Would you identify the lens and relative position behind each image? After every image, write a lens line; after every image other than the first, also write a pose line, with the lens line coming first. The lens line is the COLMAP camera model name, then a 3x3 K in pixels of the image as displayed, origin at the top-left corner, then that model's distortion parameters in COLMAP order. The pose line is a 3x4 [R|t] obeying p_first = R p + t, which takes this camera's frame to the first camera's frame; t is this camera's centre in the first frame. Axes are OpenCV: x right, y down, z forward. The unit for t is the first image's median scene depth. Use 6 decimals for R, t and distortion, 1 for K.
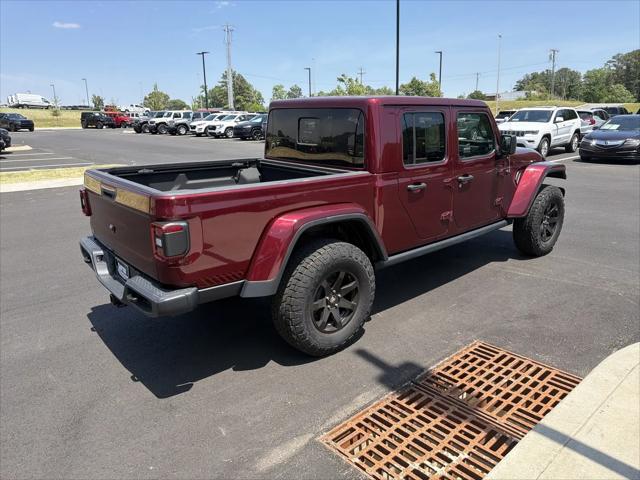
lens RADIAL K [[454.1, 0, 324.1], [0, 454.1, 237.6], [0, 0, 1]] dist [0.030869, -0.039814]
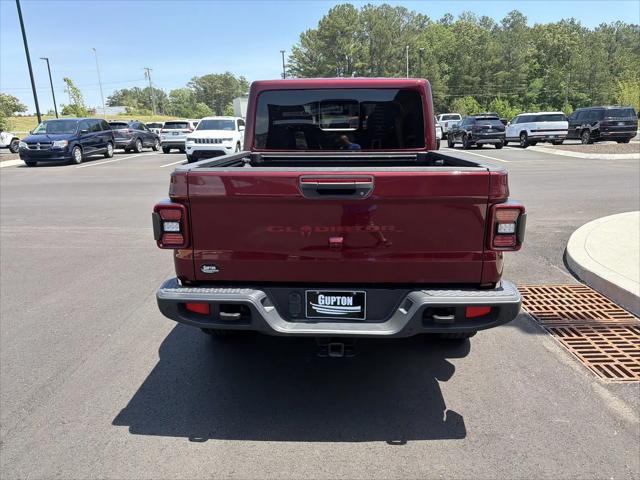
lens RADIAL K [[454.1, 0, 323.9], [0, 454.1, 230.1], [0, 0, 1]] dist [0.030869, -0.039814]
pose [[0.683308, -0.165396, 0.711150, -0.759812], [0.199278, 0.979271, 0.036278, -0.052711], [-0.702409, 0.116927, 0.702103, 0.431762]]
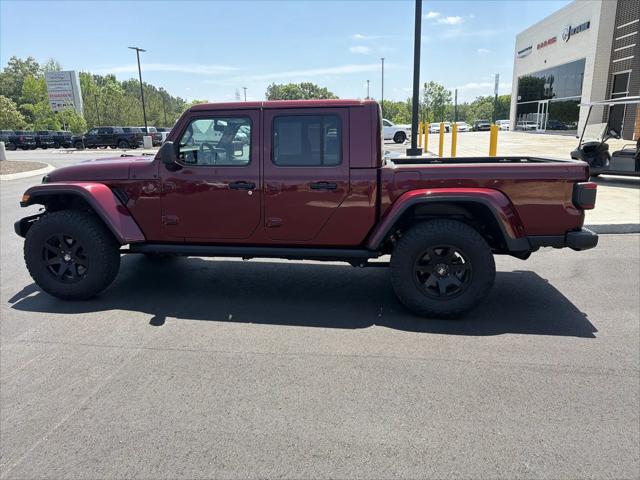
lens RADIAL K [[454.1, 0, 321.5], [0, 454.1, 235.4], [0, 0, 1]] dist [0.030869, -0.039814]
pose [[-0.659439, -0.145427, 0.737557, -0.843467], [0.213229, 0.904633, 0.369016, -0.473670], [-0.720884, 0.400612, -0.565541, 1.931430]]
